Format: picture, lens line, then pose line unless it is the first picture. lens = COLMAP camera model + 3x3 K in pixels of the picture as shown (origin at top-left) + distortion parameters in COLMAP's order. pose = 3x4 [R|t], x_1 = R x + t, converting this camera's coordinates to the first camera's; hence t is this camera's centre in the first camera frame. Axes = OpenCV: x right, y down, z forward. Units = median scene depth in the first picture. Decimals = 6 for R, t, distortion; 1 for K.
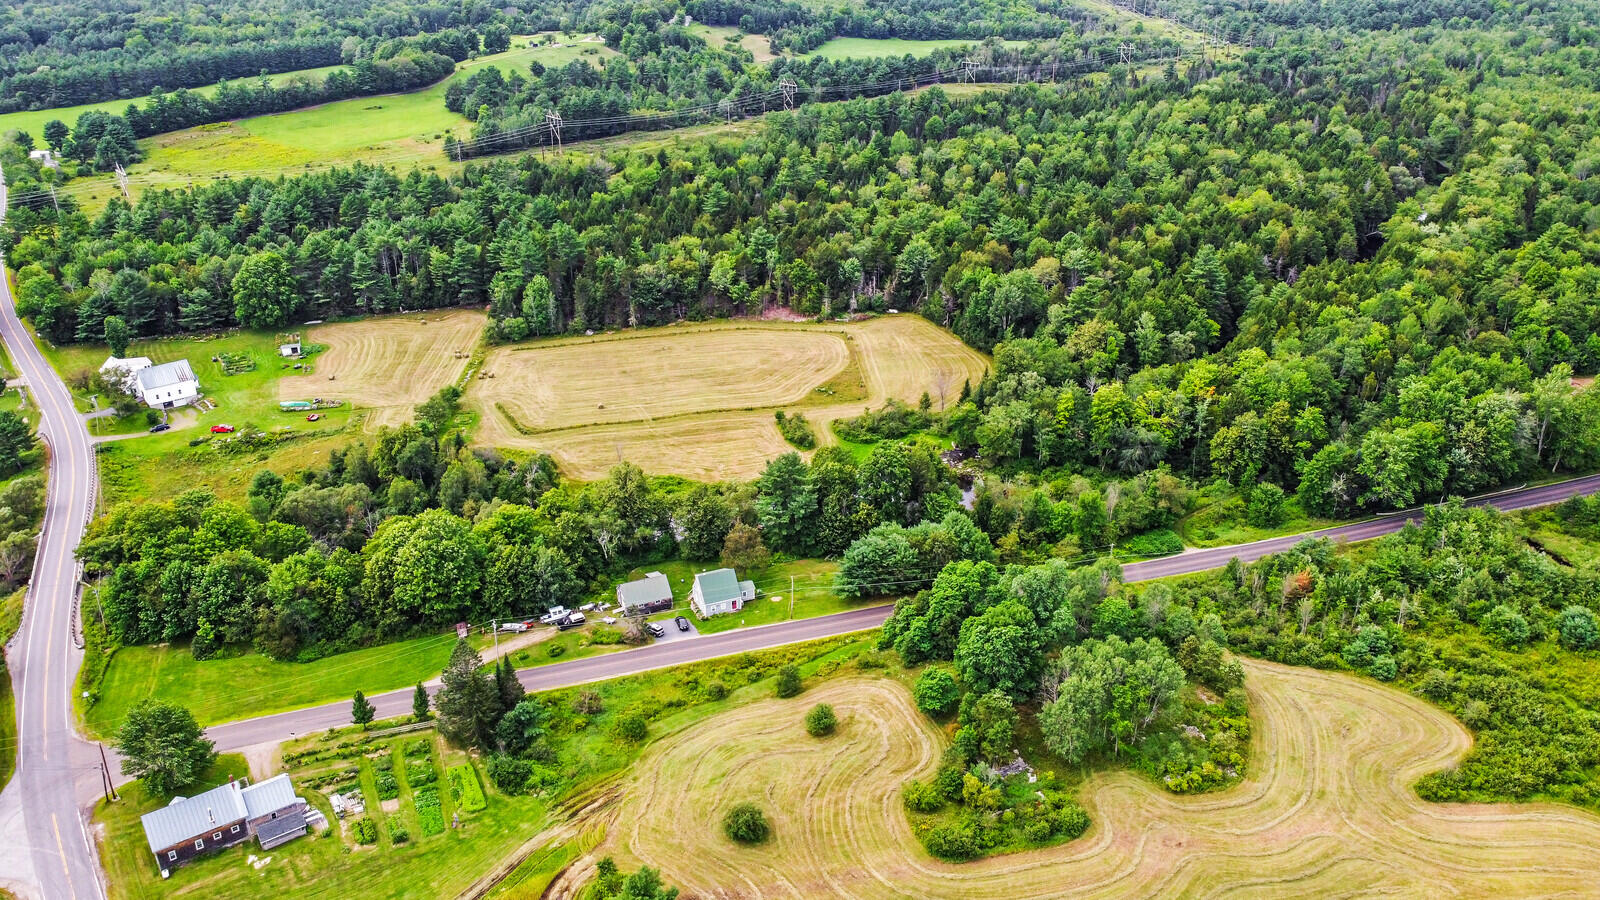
lens RADIAL K [[1246.2, 0, 800.0], [0, 1246.2, 450.0], [0, 0, 1]] dist [0.009694, -0.009726]
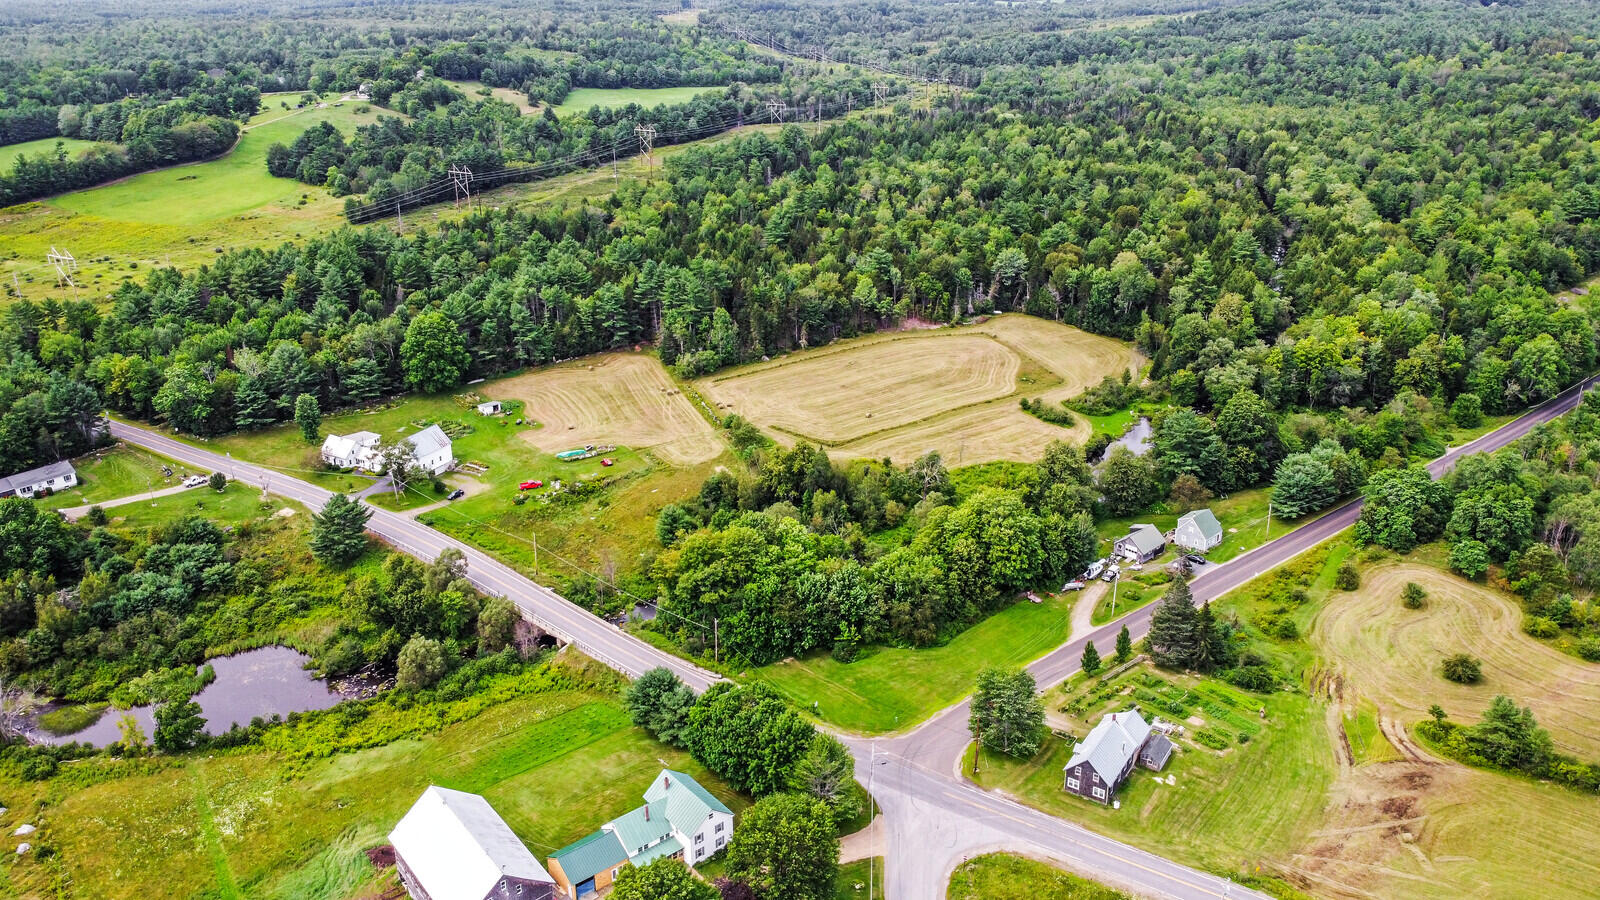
lens RADIAL K [[1246.2, 0, 800.0], [0, 1246.2, 450.0], [0, 0, 1]] dist [0.009694, -0.009726]
pose [[0.930517, -0.133925, 0.340885, -0.507780], [0.147221, 0.989014, -0.013313, -0.000080], [-0.335357, 0.062573, 0.940011, 0.013052]]
